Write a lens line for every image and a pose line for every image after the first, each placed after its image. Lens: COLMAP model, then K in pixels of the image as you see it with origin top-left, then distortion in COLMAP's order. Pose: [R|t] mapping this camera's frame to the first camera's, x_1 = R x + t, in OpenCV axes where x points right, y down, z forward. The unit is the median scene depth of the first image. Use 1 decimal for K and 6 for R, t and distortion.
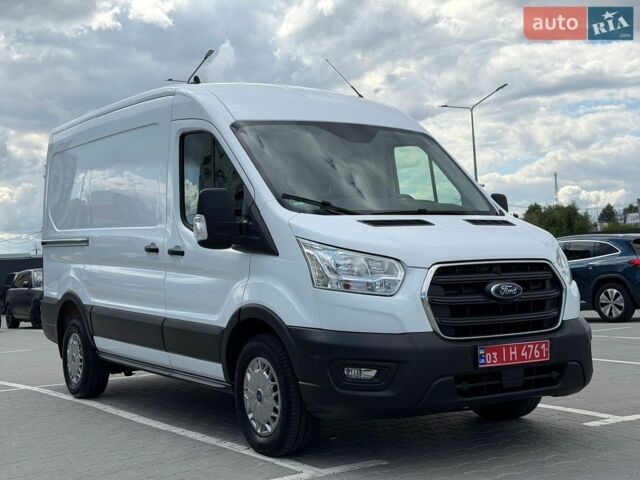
lens RADIAL K [[868.1, 0, 321.9], [0, 868.1, 241.5], [0, 0, 1]] dist [0.137044, 0.000000]
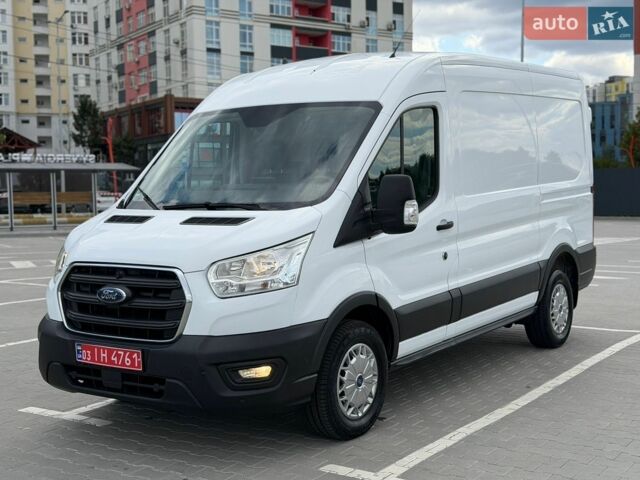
lens RADIAL K [[868.1, 0, 321.0], [0, 868.1, 240.1], [0, 0, 1]] dist [0.137044, 0.000000]
pose [[0.391381, 0.089657, -0.915851, 1.180635], [0.030572, 0.993426, 0.110316, -0.108060], [0.919721, -0.071174, 0.386067, 0.791751]]
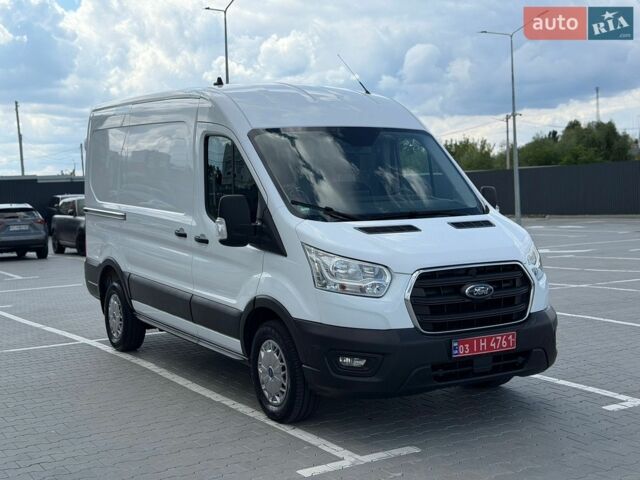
lens RADIAL K [[868.1, 0, 318.7], [0, 868.1, 239.2], [0, 0, 1]] dist [0.137044, 0.000000]
pose [[0.999137, 0.011483, -0.039909, 0.039022], [-0.007713, 0.995600, 0.093390, -0.115231], [0.040806, -0.093001, 0.994829, -0.161746]]
